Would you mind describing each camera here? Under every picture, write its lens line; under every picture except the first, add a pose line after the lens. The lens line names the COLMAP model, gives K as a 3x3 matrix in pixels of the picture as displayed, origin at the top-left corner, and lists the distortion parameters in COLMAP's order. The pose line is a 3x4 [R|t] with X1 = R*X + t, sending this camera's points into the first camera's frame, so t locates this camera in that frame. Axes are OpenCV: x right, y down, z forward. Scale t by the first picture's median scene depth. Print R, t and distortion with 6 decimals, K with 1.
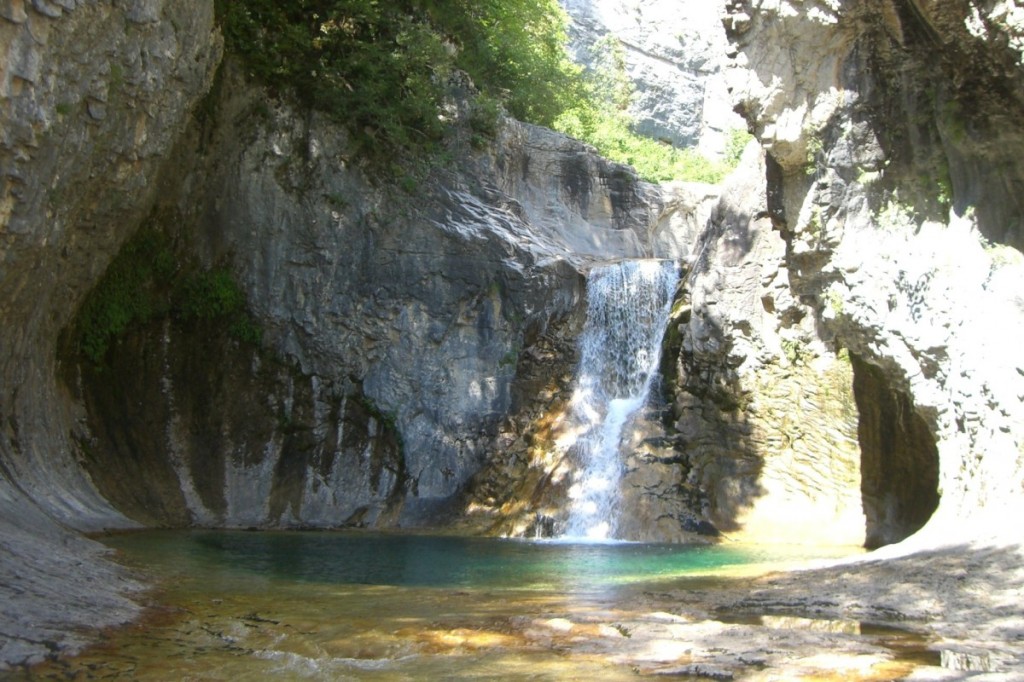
lens RADIAL K [[778.9, 0, 512.0], [0, 778.9, 341.0], [0, 0, 1]] dist [0.002627, 0.000298]
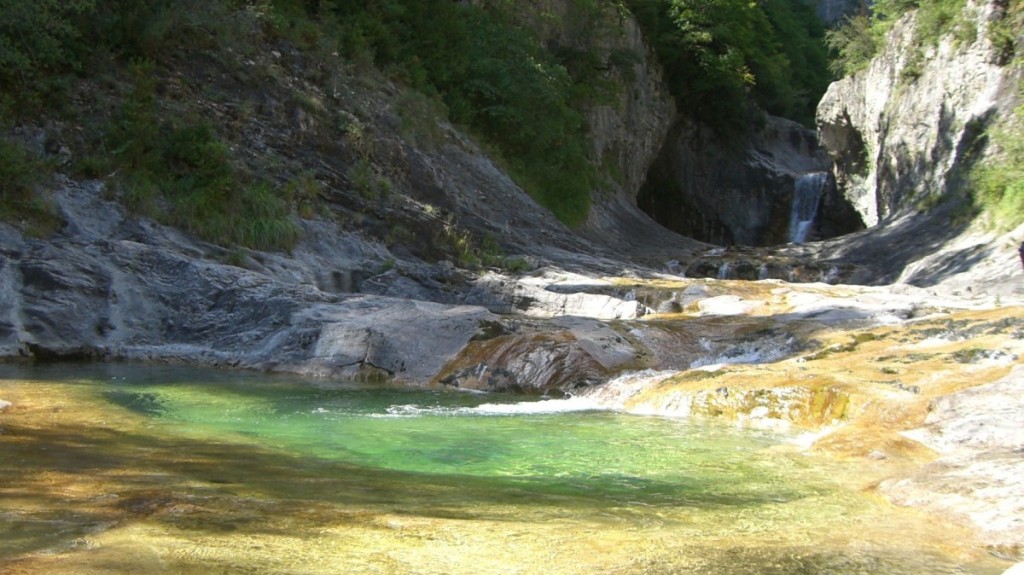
lens RADIAL K [[1108.7, 0, 512.0], [0, 1108.7, 287.5], [0, 0, 1]] dist [-0.200625, 0.382221]
pose [[0.956870, 0.010240, -0.290337, 0.282091], [0.027334, 0.991772, 0.125065, -0.225837], [0.289229, -0.127607, 0.948717, -3.323784]]
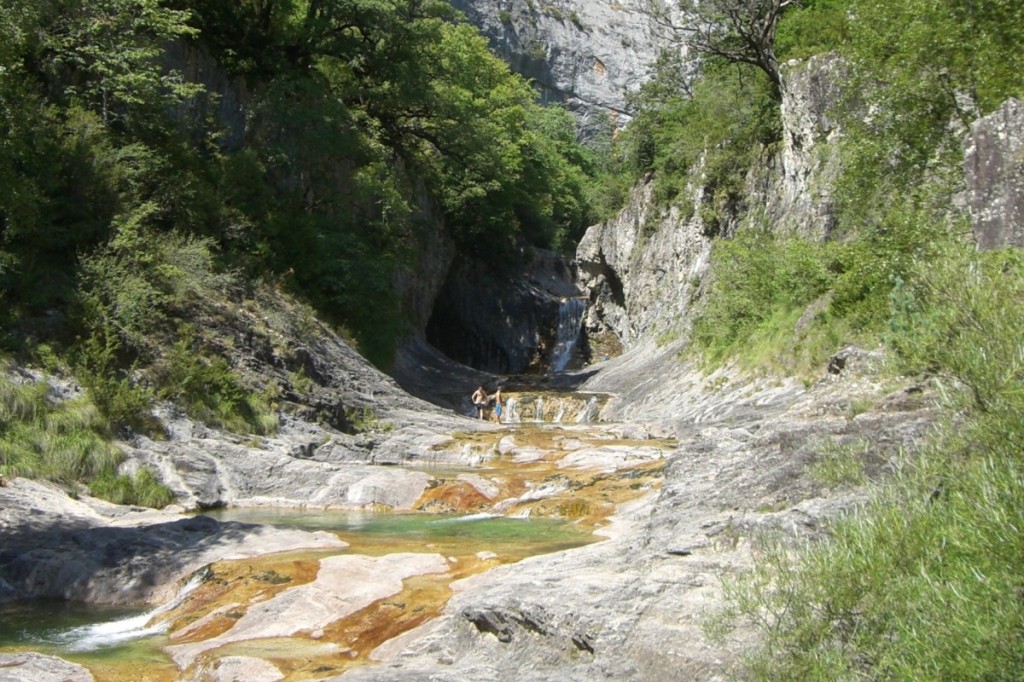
lens RADIAL K [[1283.4, 0, 512.0], [0, 1283.4, 341.0], [0, 0, 1]] dist [-0.271418, -0.001200]
pose [[0.996121, -0.035843, -0.080369, 0.331447], [0.044371, 0.993271, 0.106974, -0.532960], [0.075994, -0.110125, 0.991008, -4.551289]]
